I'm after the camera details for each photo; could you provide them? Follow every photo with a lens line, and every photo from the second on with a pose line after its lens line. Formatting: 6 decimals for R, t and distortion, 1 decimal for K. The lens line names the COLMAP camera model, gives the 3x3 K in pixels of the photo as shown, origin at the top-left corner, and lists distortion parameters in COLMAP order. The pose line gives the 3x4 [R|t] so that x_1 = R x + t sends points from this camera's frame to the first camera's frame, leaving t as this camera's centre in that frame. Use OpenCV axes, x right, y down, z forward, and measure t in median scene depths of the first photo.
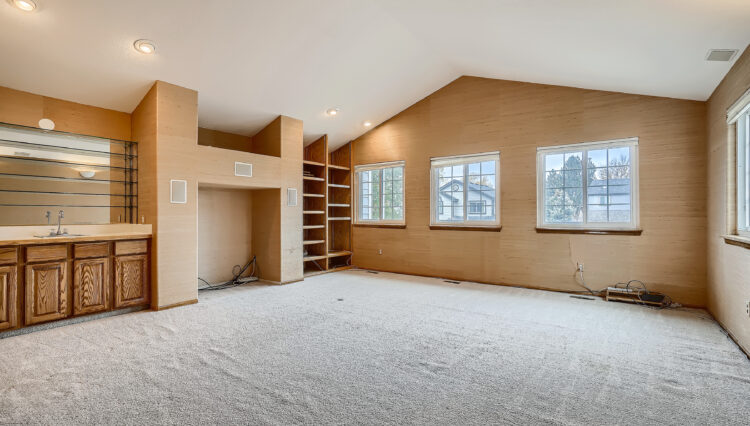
lens RADIAL K [[353.1, 0, 375.0], [0, 353.1, 213.0], [0, 0, 1]] dist [-0.000677, 0.000023]
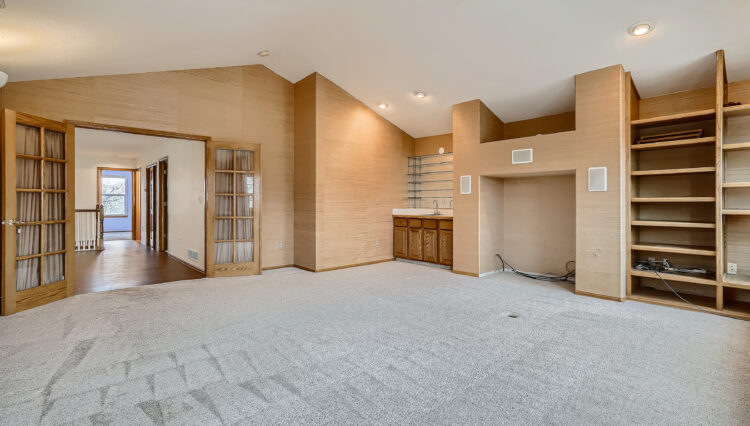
lens RADIAL K [[353.1, 0, 375.0], [0, 353.1, 213.0], [0, 0, 1]] dist [-0.000677, 0.000023]
pose [[-0.218967, 0.028974, -0.975302, 0.548717], [0.000663, 0.999563, 0.029546, 0.002165], [0.975732, 0.005823, -0.218890, 0.689767]]
